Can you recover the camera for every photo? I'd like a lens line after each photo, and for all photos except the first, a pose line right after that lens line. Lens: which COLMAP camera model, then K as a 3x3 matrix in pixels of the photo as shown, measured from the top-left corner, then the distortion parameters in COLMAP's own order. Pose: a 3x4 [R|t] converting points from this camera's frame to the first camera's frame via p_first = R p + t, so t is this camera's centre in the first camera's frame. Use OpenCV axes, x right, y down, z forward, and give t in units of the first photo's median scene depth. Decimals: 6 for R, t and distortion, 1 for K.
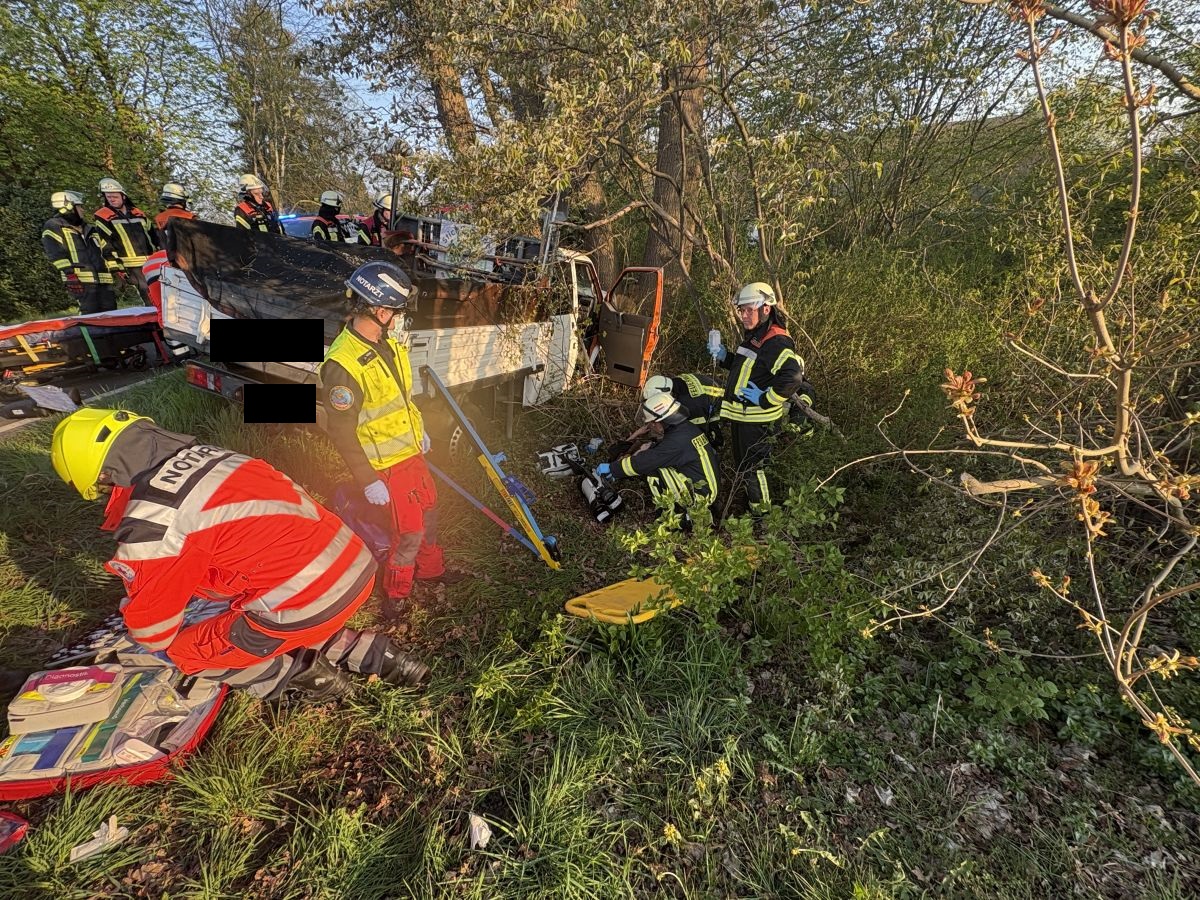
lens RADIAL K [[518.3, 0, 601.4], [0, 518.3, 445.0], [0, 0, 1]] dist [0.001705, 0.000836]
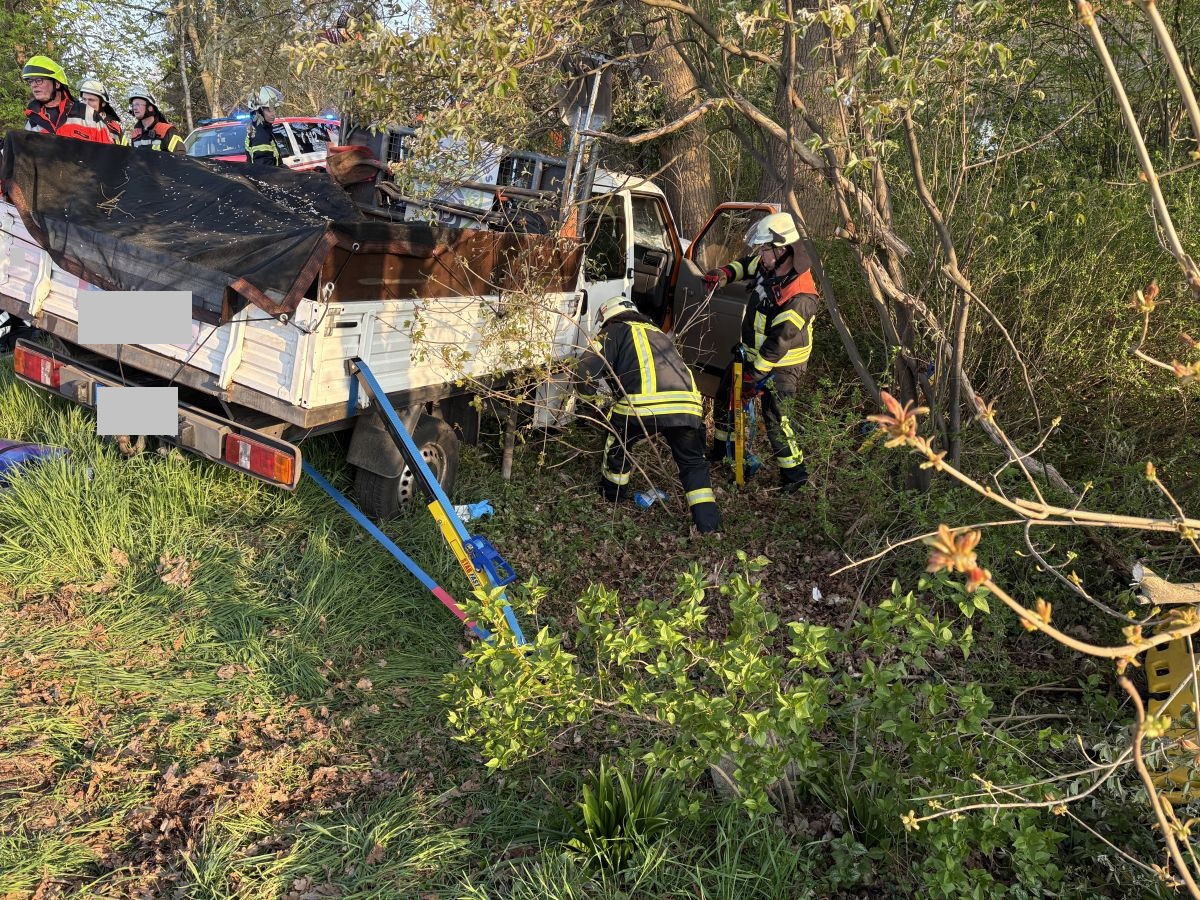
lens RADIAL K [[921.9, 0, 599.7], [0, 921.9, 452.0], [0, 0, 1]] dist [0.051496, -0.016836]
pose [[0.985980, 0.039399, -0.162147, 0.109648], [-0.049085, 0.997214, -0.056168, 0.010241], [0.159482, 0.063340, 0.985167, -0.053253]]
